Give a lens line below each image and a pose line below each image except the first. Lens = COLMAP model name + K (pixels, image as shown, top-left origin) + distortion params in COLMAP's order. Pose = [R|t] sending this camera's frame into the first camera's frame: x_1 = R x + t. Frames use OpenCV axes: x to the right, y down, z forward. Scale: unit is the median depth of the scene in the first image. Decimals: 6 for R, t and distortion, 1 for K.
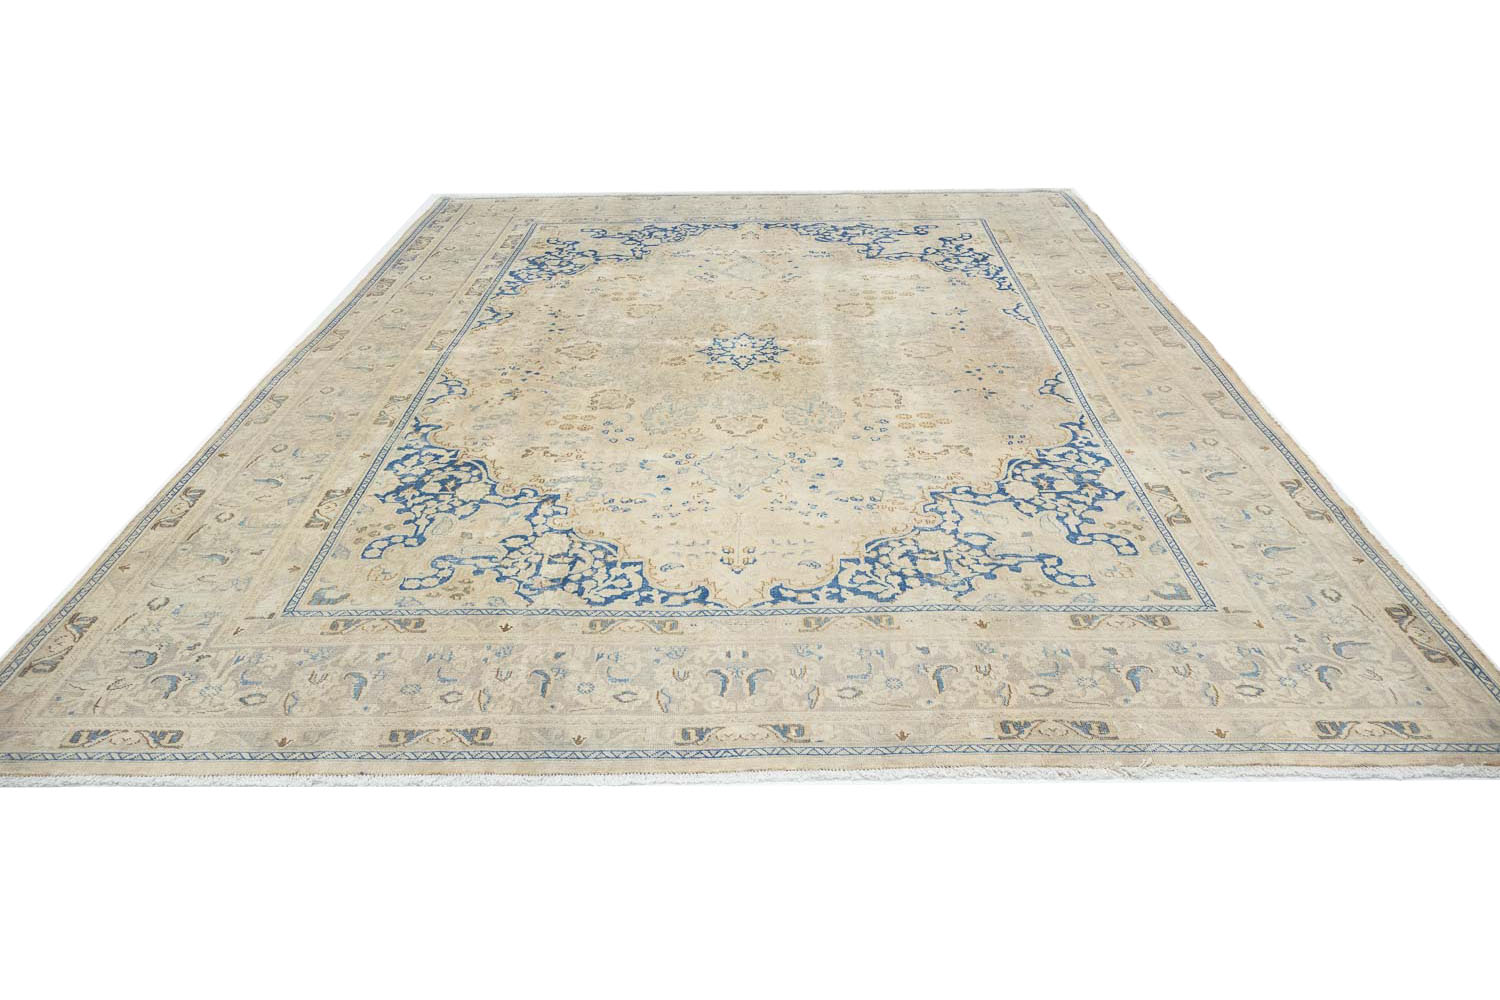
lens RADIAL K [[1199.5, 0, 750.0], [0, 1199.5, 500.0], [0, 0, 1]] dist [0.001077, 0.002223]
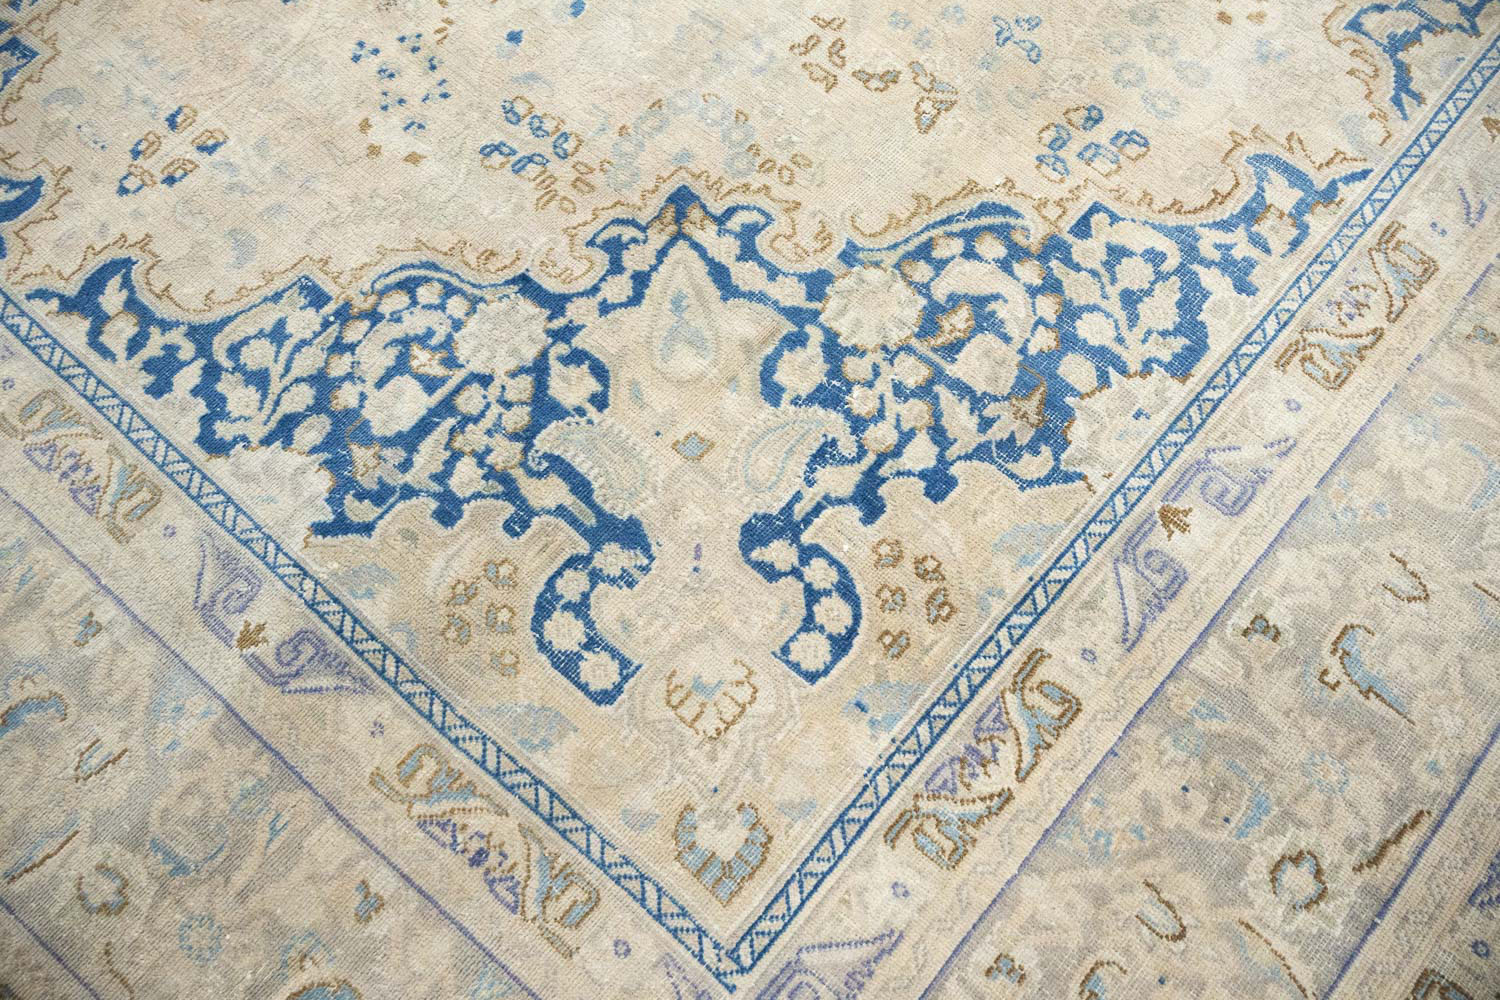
lens RADIAL K [[1242.2, 0, 750.0], [0, 1242.2, 500.0], [0, 0, 1]] dist [-0.002154, 0.005647]
pose [[-0.768879, -0.581111, 0.266711, -0.271905], [0.328193, -0.000694, 0.944610, -0.576583], [-0.548739, 0.813824, 0.191250, 1.300495]]
